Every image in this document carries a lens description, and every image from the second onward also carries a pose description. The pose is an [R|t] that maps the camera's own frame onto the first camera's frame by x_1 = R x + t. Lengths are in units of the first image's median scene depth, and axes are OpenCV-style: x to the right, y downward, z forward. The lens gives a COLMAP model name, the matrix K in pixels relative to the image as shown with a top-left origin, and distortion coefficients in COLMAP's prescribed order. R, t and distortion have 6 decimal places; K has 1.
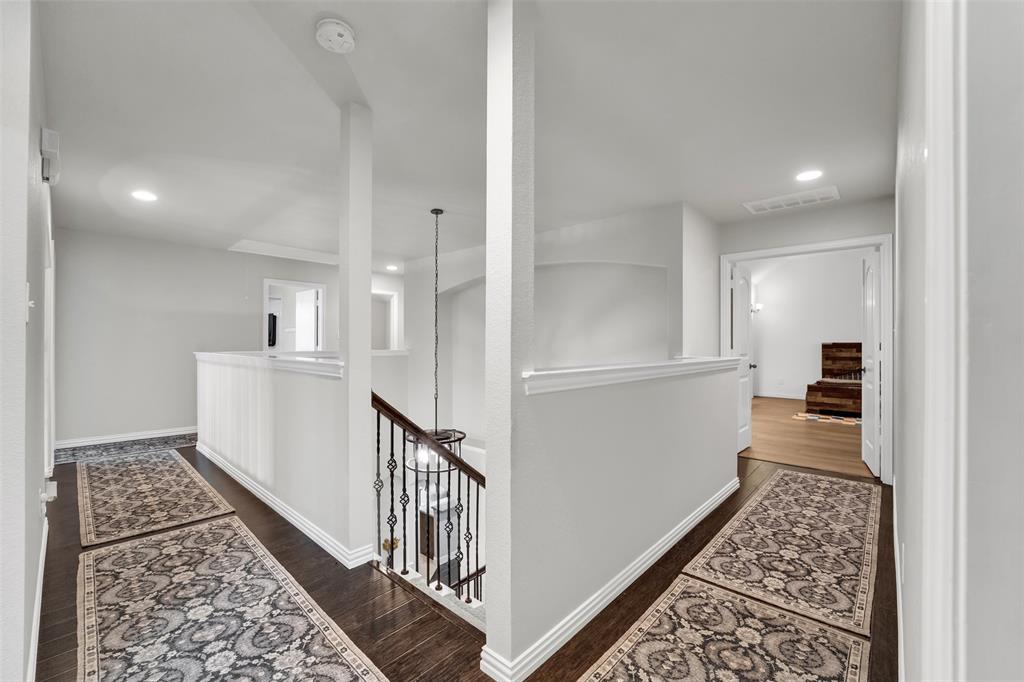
lens RADIAL K [[417.9, 0, 510.9], [0, 417.9, 343.3], [0, 0, 1]] dist [-0.013432, 0.000745]
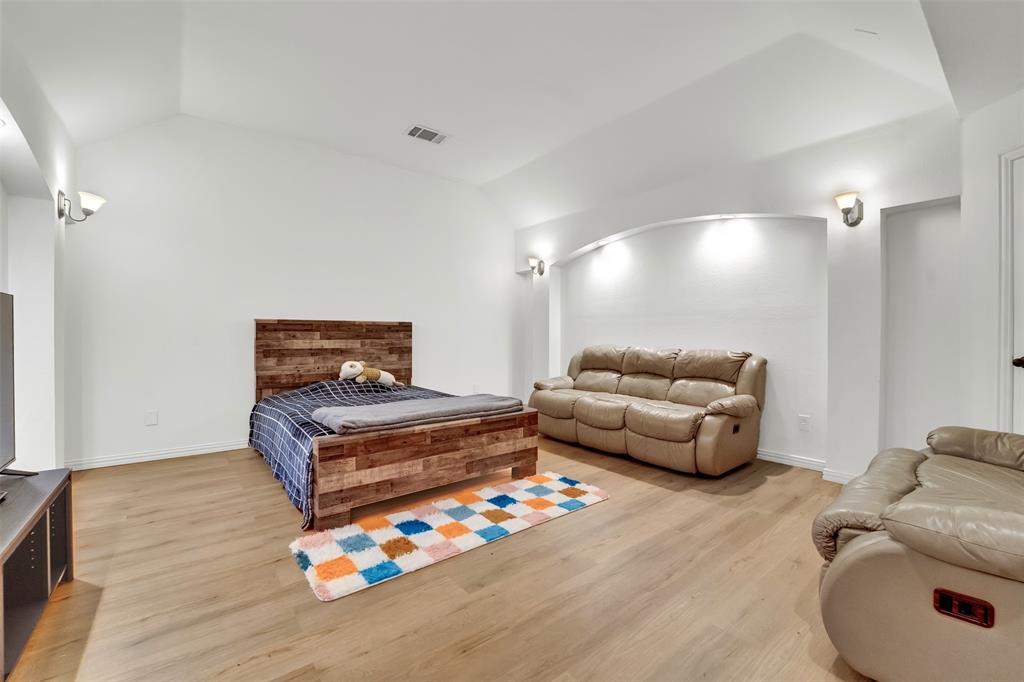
lens RADIAL K [[417.9, 0, 511.2], [0, 417.9, 337.0], [0, 0, 1]] dist [-0.013432, 0.000745]
pose [[0.153182, -0.008833, 0.988159, 0.357528], [-0.000746, 0.999959, 0.009054, 0.014233], [-0.988198, -0.002124, 0.153169, 0.679053]]
